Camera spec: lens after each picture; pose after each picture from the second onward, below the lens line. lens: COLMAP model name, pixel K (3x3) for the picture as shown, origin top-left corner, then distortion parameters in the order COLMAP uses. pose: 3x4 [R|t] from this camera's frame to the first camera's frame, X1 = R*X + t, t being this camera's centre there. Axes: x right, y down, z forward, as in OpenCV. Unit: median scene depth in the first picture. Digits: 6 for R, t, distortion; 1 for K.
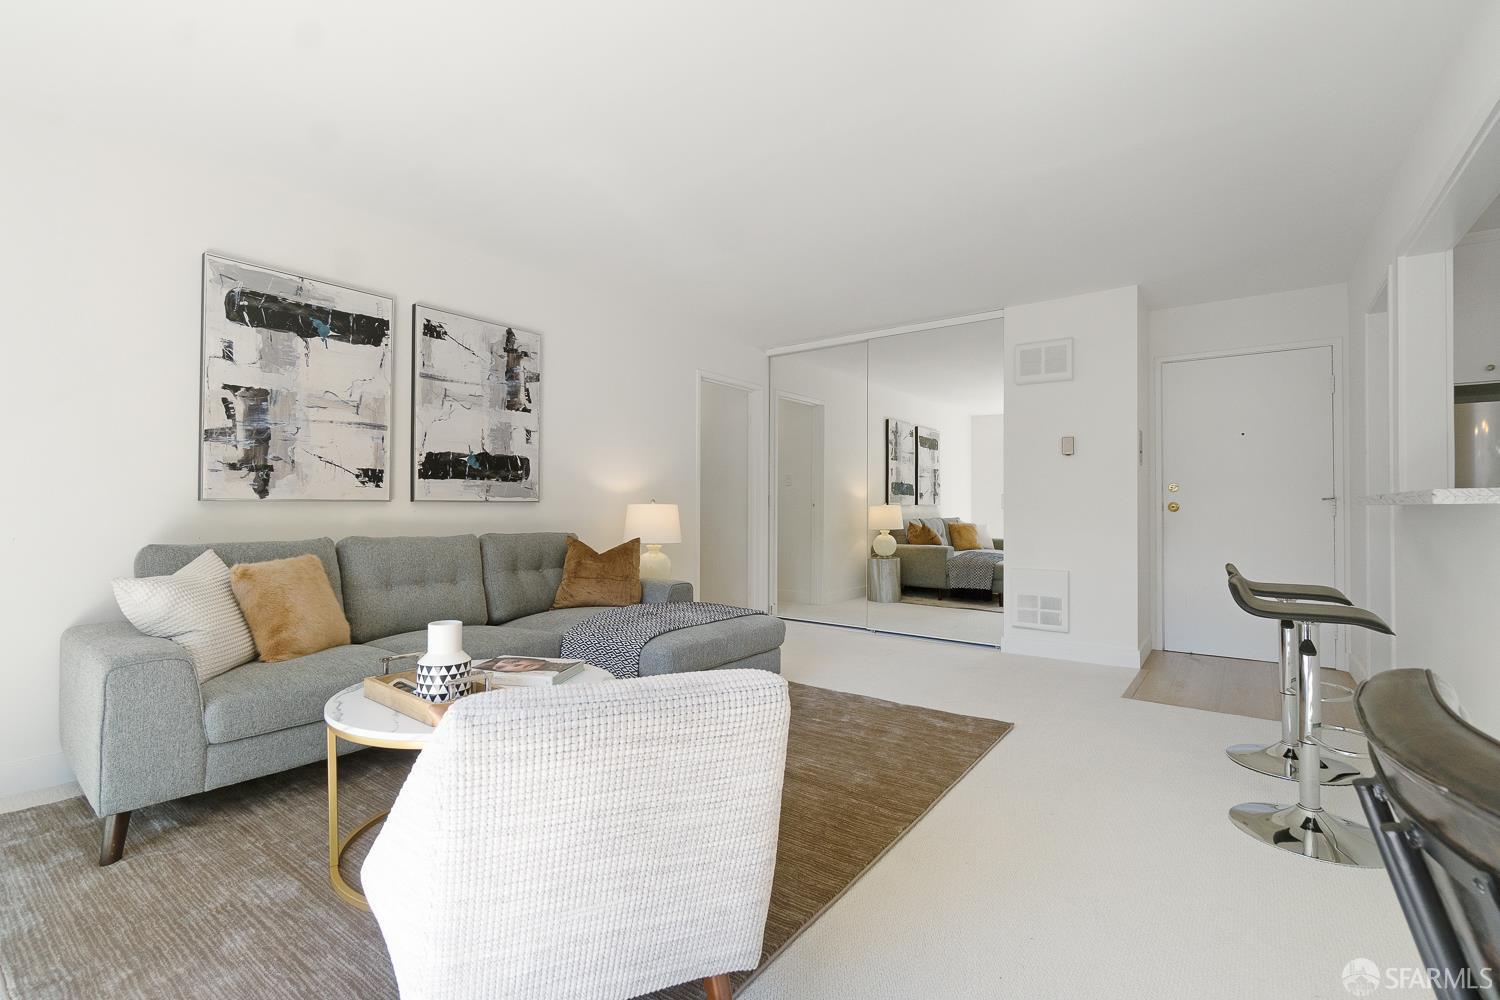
lens RADIAL K [[670.7, 0, 698.3], [0, 670.7, 500.0], [0, 0, 1]] dist [-0.007837, -0.000756]
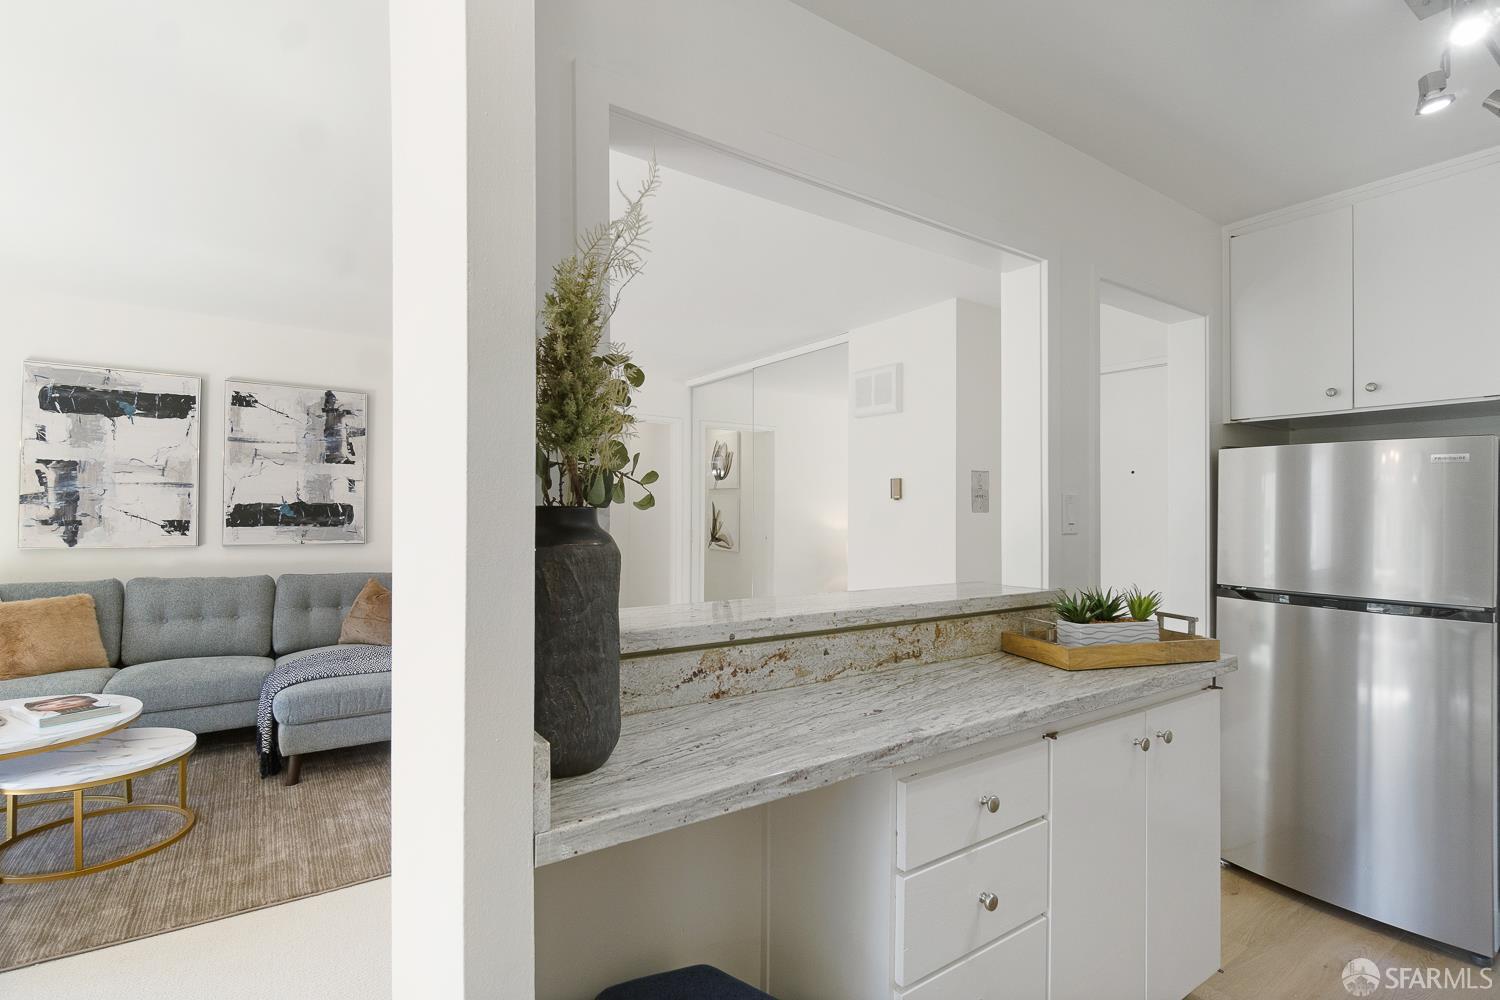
lens RADIAL K [[670.7, 0, 700.9], [0, 670.7, 509.4], [0, 0, 1]] dist [-0.007837, -0.000756]
pose [[0.951078, 0.007166, -0.308866, 0.779537], [-0.006571, 0.999974, 0.002965, -0.075200], [0.308880, -0.000791, 0.951101, 0.142607]]
